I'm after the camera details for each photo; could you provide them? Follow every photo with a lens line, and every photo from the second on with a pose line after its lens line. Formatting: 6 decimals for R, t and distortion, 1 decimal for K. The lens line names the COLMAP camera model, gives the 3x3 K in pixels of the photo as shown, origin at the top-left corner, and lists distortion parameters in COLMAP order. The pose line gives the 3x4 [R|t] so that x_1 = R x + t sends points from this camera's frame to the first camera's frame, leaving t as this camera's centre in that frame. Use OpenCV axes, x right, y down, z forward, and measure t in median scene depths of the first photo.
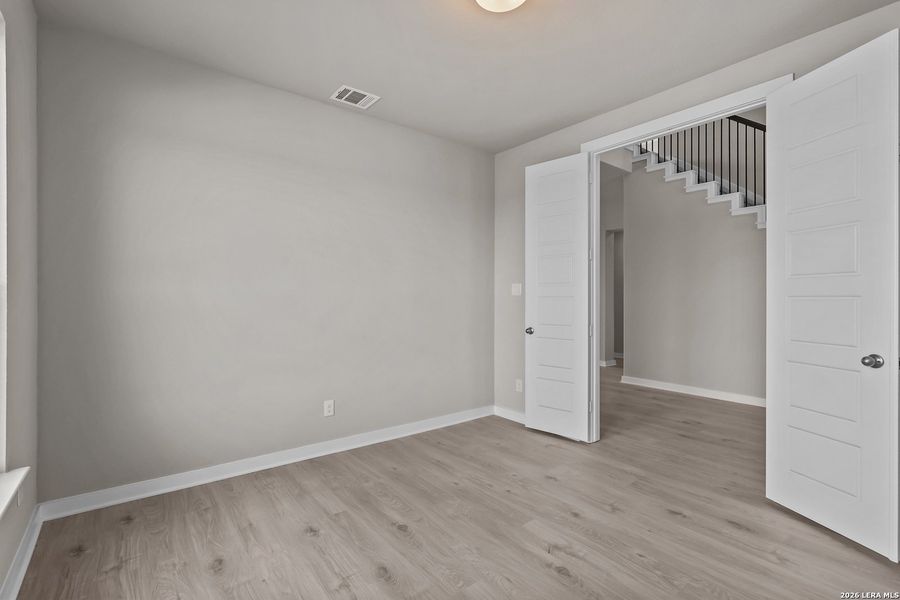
lens RADIAL K [[416.0, 0, 445.4], [0, 416.0, 302.8], [0, 0, 1]] dist [-0.015351, -0.000227]
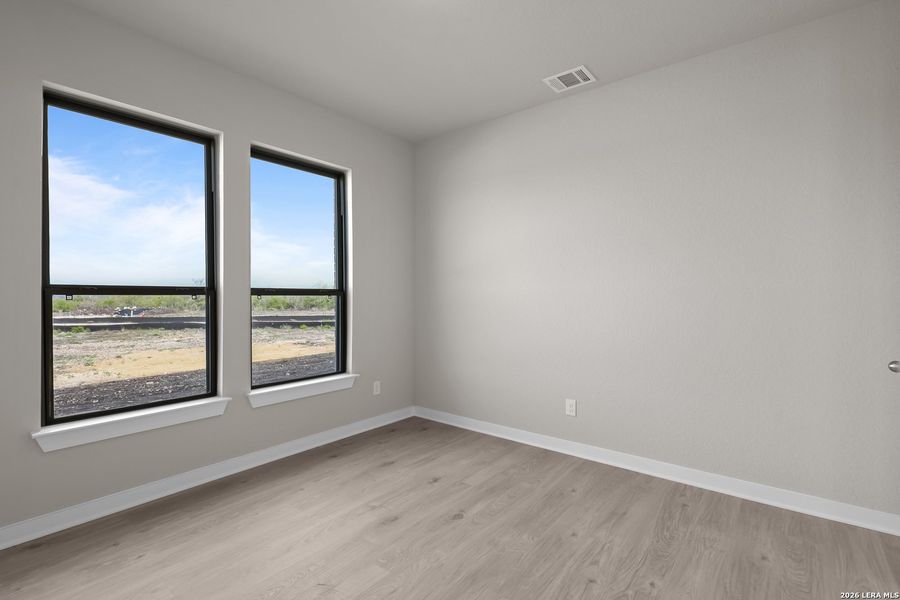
lens RADIAL K [[416.0, 0, 446.6], [0, 416.0, 299.1], [0, 0, 1]] dist [-0.015351, -0.000227]
pose [[0.213539, 0.001844, -0.976933, 0.721190], [-0.011332, 0.999936, -0.000589, 0.005593], [0.976869, 0.011196, 0.213546, 0.606640]]
